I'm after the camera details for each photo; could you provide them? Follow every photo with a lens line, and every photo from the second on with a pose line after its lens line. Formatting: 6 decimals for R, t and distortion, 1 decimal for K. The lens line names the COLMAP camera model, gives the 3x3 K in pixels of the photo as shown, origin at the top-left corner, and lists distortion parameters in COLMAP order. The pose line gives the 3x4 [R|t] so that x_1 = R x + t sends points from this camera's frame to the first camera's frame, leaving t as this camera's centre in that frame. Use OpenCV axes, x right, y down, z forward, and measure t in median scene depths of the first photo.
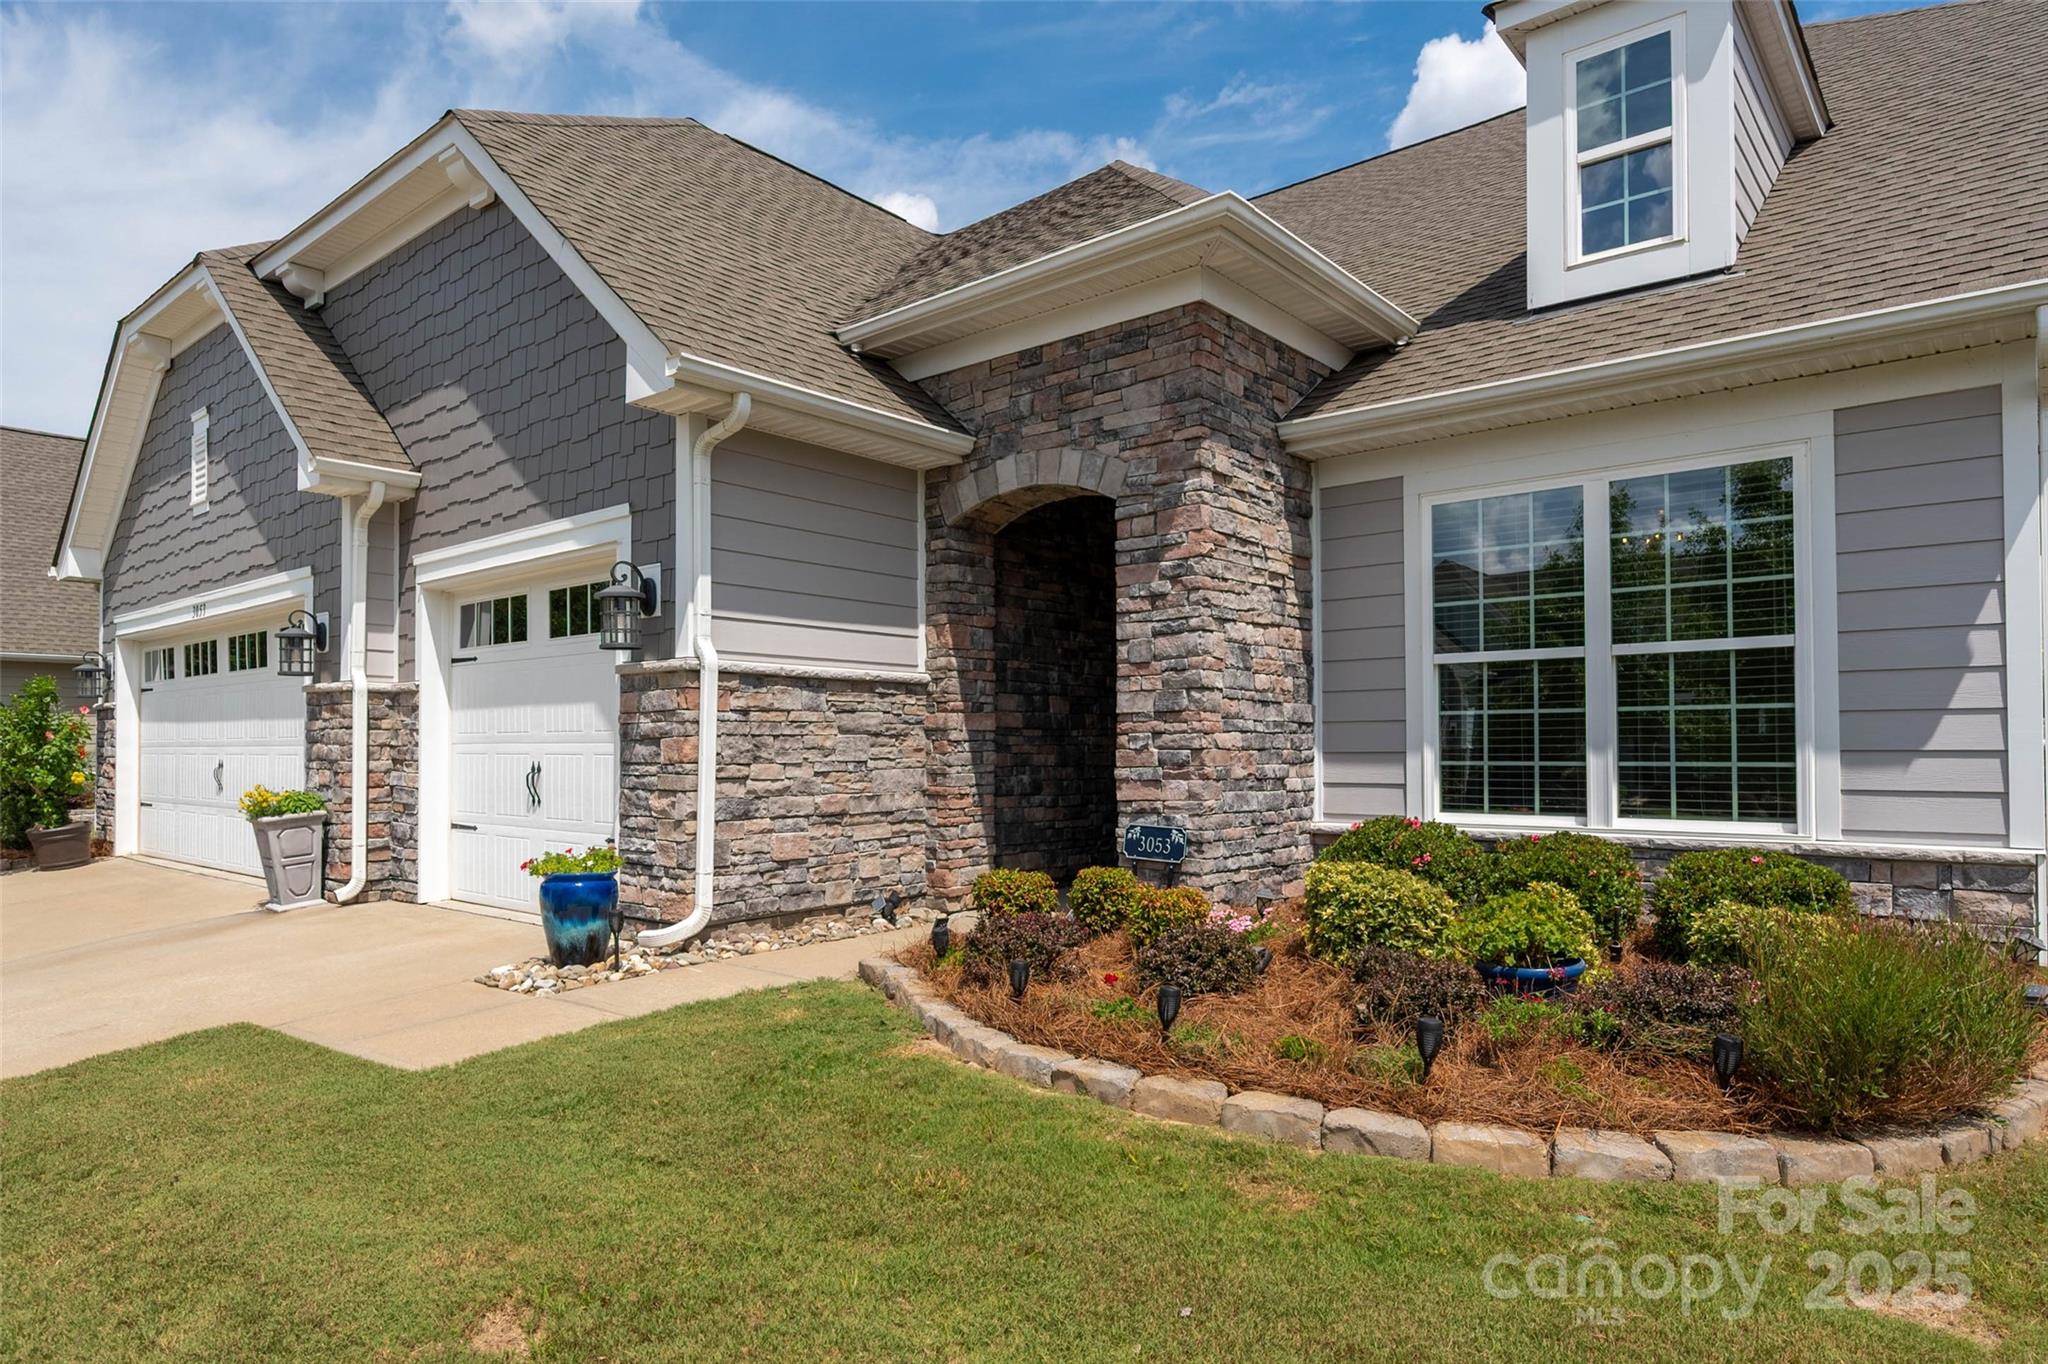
lens RADIAL K [[1187.0, 0, 1028.5], [0, 1187.0, 728.1], [0, 0, 1]] dist [-0.007917, 0.000022]
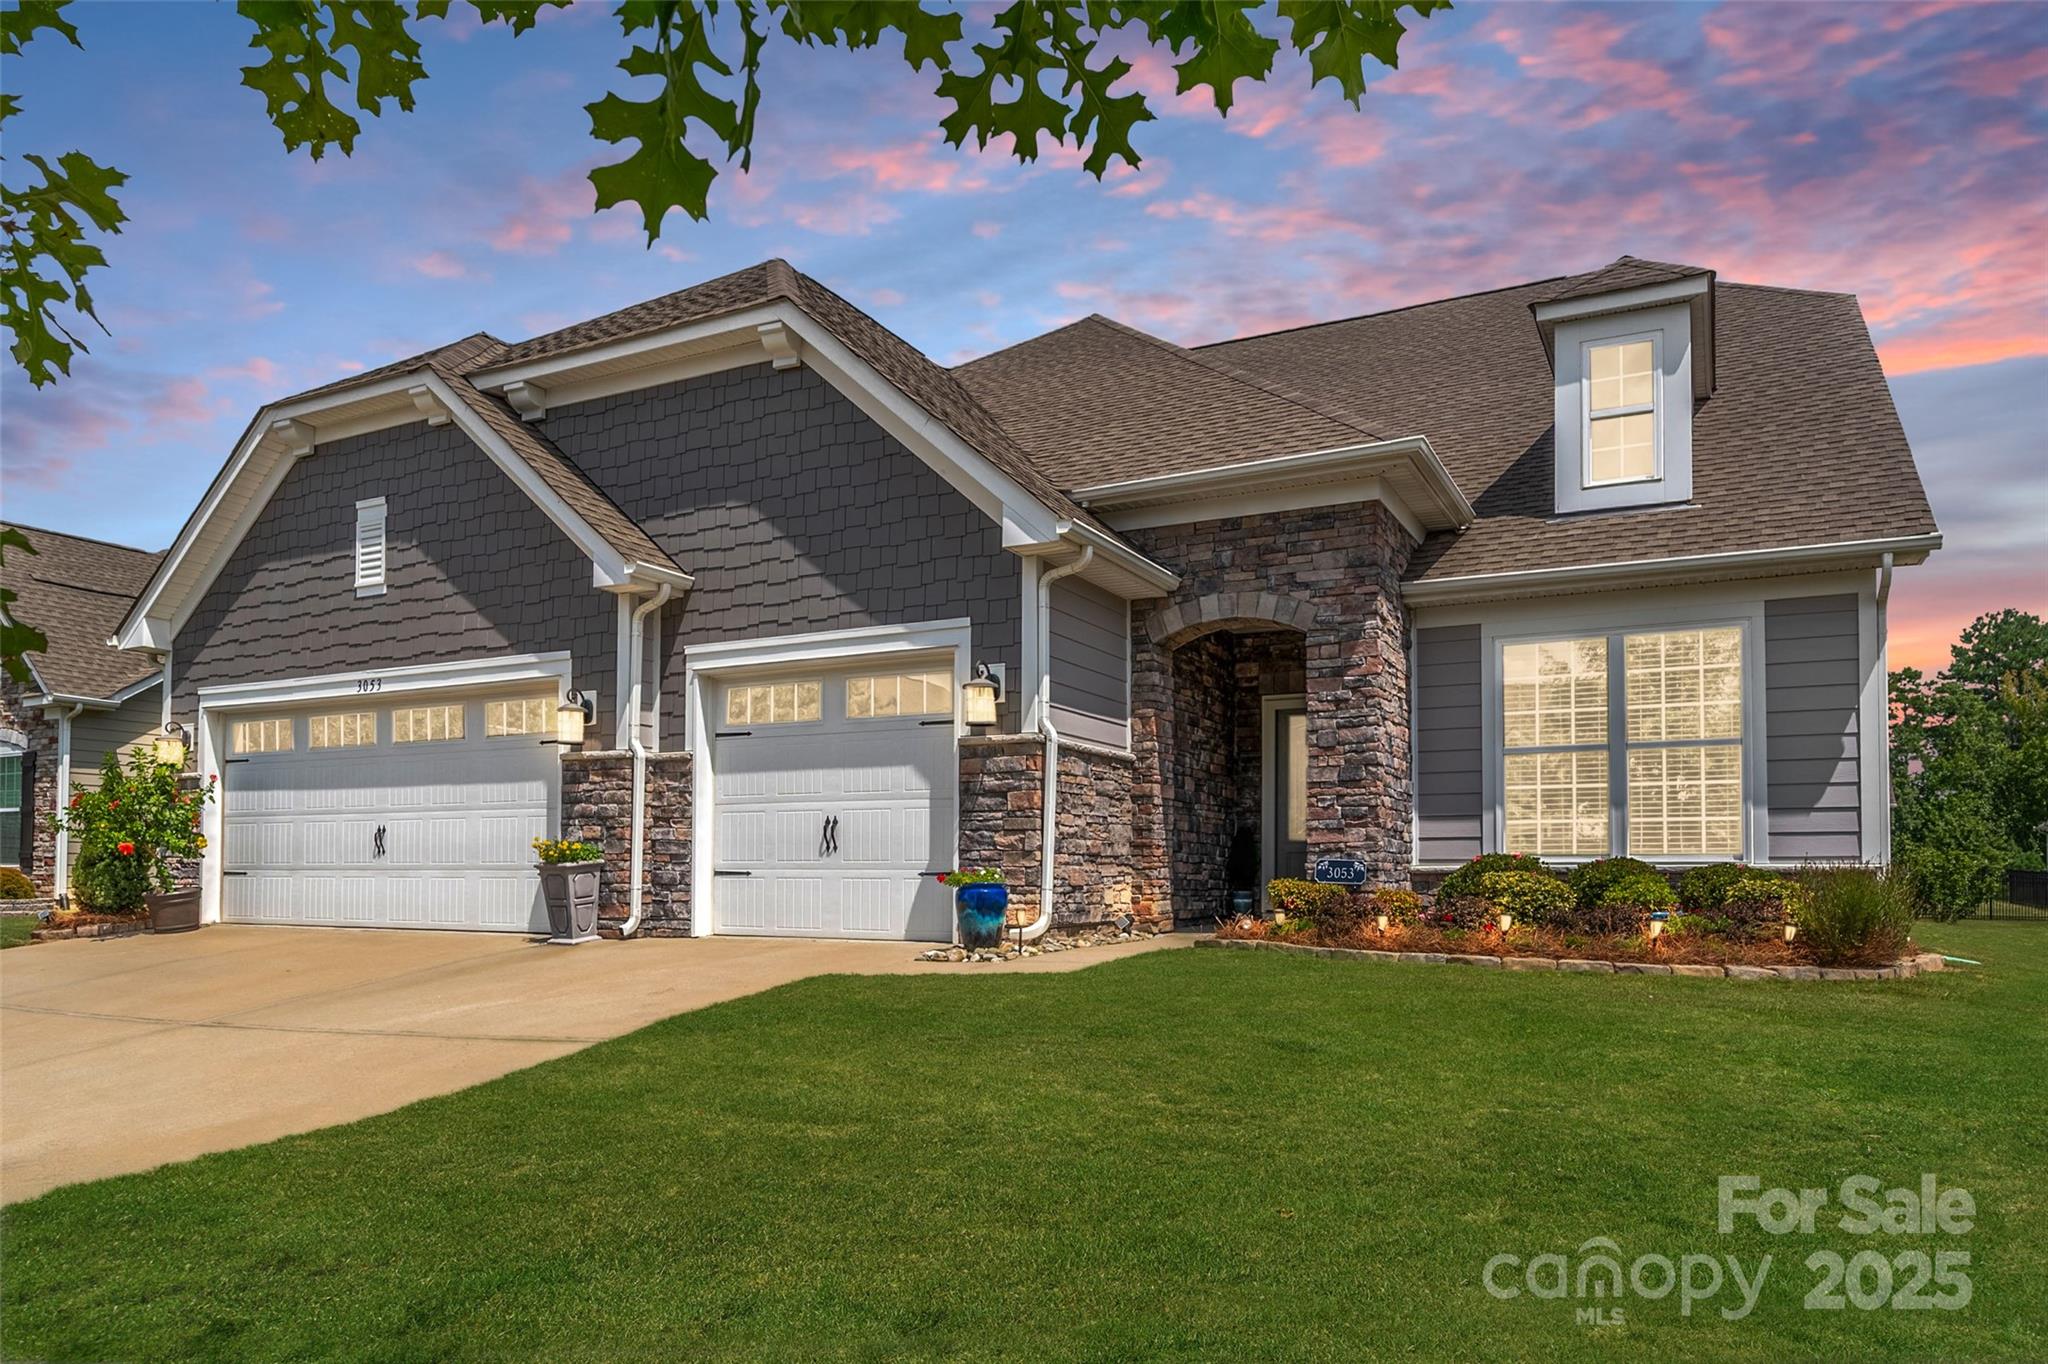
lens RADIAL K [[1303.8, 0, 1041.4], [0, 1303.8, 838.9], [0, 0, 1]] dist [-0.010165, -0.001400]
pose [[0.976274, 0.011866, 0.216213, -0.553336], [-0.009582, 0.999887, -0.011611, 0.074053], [-0.216326, 0.009264, 0.976277, -0.436029]]
